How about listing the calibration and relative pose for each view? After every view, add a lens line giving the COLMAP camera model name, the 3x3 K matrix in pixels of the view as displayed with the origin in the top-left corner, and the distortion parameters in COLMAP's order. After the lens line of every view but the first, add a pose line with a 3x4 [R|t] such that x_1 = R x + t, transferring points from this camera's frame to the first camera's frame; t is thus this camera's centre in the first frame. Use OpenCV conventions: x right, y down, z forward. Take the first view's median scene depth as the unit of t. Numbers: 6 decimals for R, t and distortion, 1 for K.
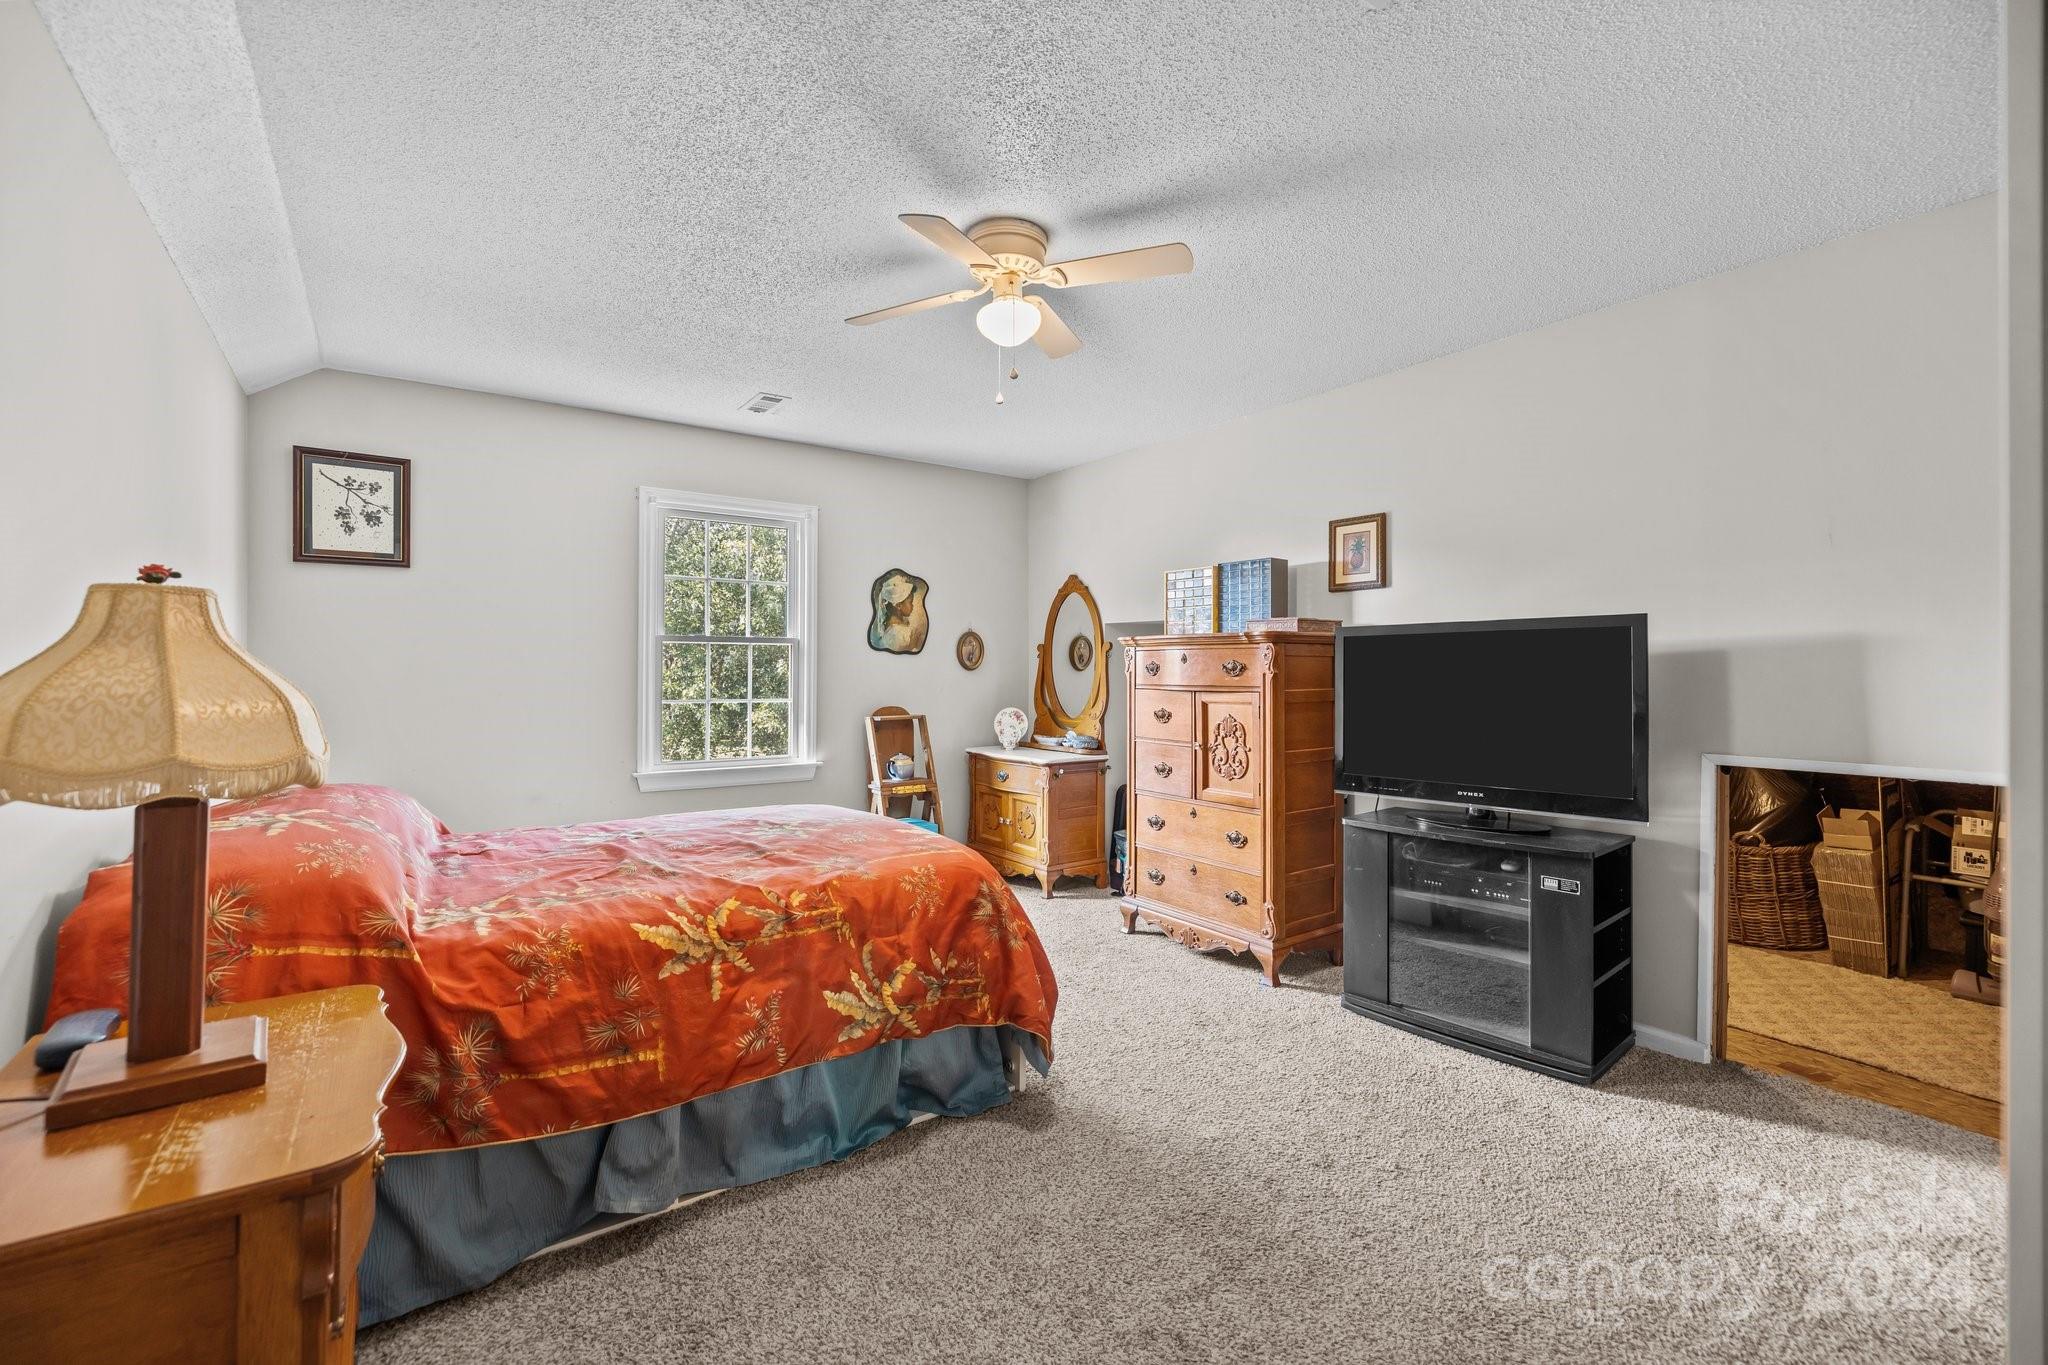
lens RADIAL K [[873.1, 0, 1022.7], [0, 873.1, 669.4], [0, 0, 1]] dist [0.000809, -0.000049]
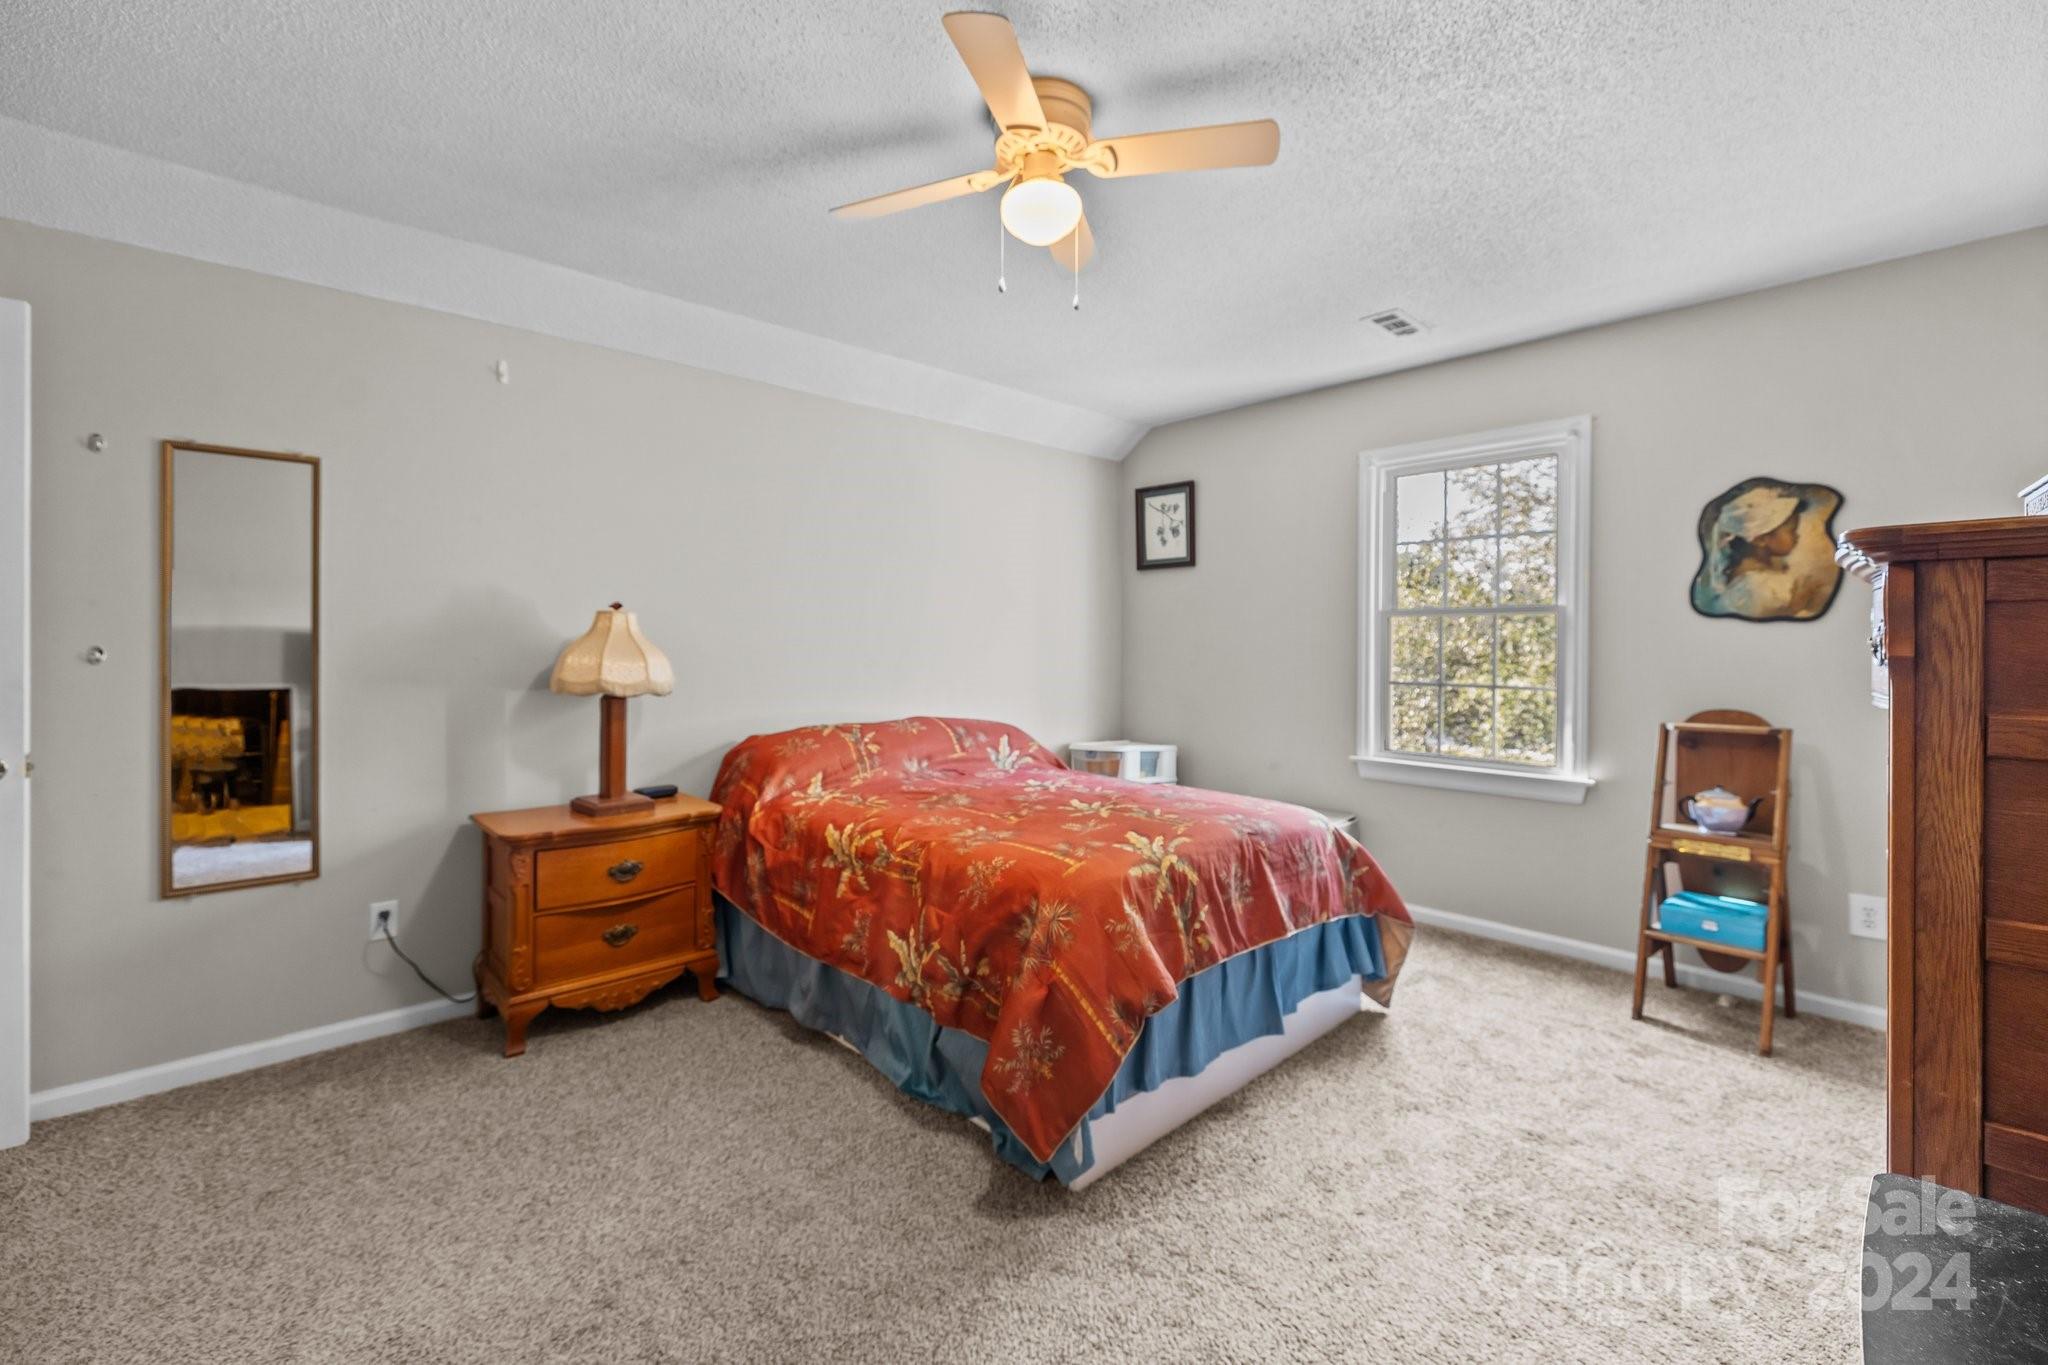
lens RADIAL K [[873.1, 0, 1022.7], [0, 873.1, 669.4], [0, 0, 1]] dist [0.000809, -0.000049]
pose [[0.127481, 0.024415, -0.991540, 0.534399], [-0.005274, 0.999700, 0.023938, 0.003748], [0.991827, 0.002178, 0.127572, 0.612437]]
